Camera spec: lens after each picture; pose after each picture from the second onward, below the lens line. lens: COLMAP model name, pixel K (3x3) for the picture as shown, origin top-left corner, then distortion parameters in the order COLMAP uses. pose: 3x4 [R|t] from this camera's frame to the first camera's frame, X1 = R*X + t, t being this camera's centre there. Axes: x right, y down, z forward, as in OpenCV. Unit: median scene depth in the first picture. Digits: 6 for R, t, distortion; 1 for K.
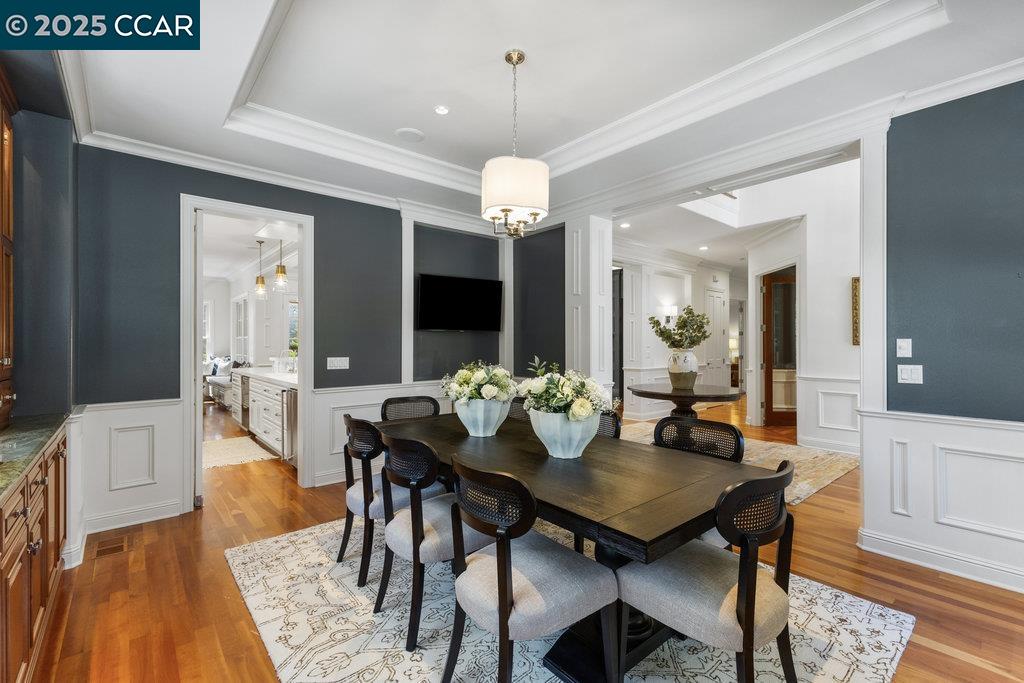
lens RADIAL K [[446.1, 0, 515.0], [0, 446.1, 341.5], [0, 0, 1]] dist [0.007899, 0.000054]
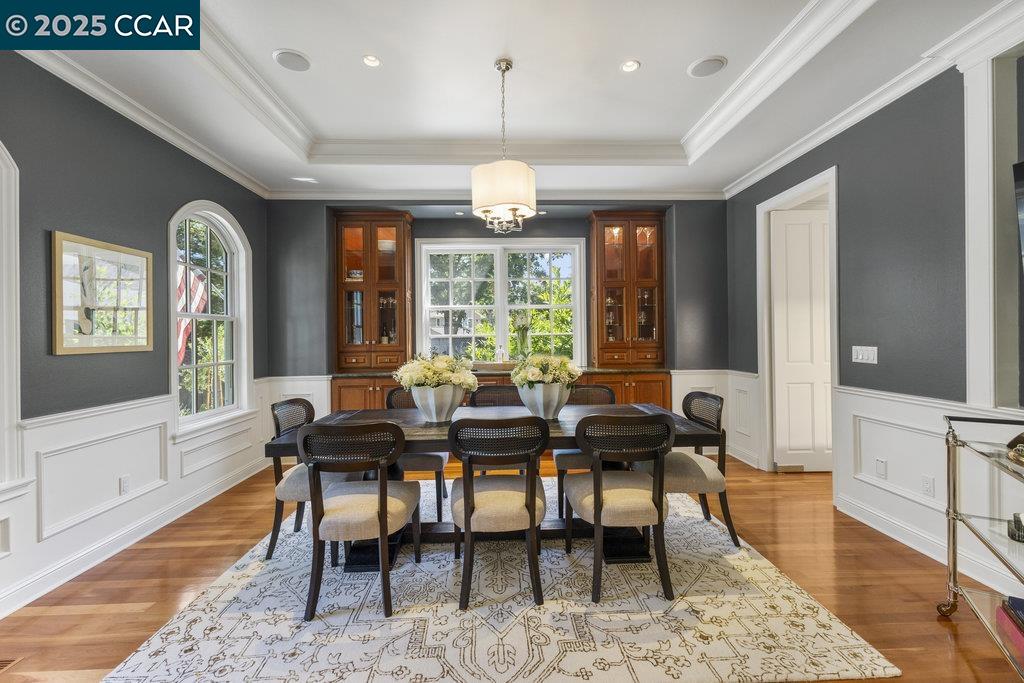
lens RADIAL K [[448.0, 0, 511.6], [0, 448.0, 334.8], [0, 0, 1]] dist [0.009626, 0.000112]
pose [[-0.625798, 0.011418, -0.779902, 0.617482], [0.013082, 0.999906, 0.004142, 0.007692], [0.779876, -0.007610, -0.625888, 1.242386]]
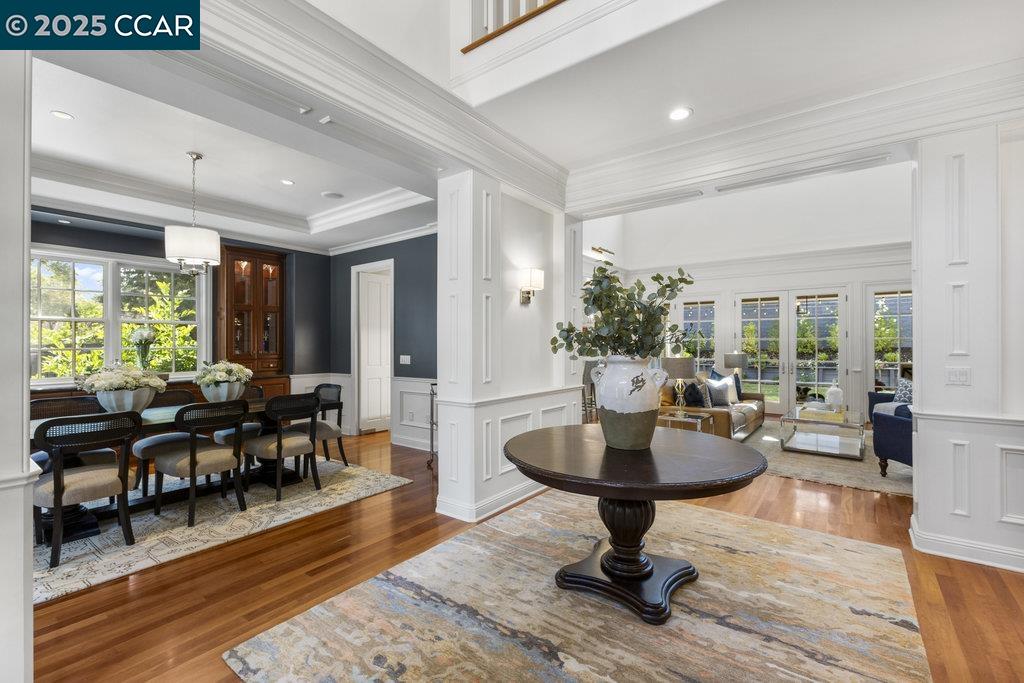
lens RADIAL K [[446.1, 0, 515.0], [0, 446.1, 341.5], [0, 0, 1]] dist [0.007899, 0.000054]
pose [[0.217504, -0.002003, -0.976057, 1.246513], [-0.001494, 0.999996, -0.002385, -0.007277], [0.976058, 0.001977, 0.217500, 1.266659]]
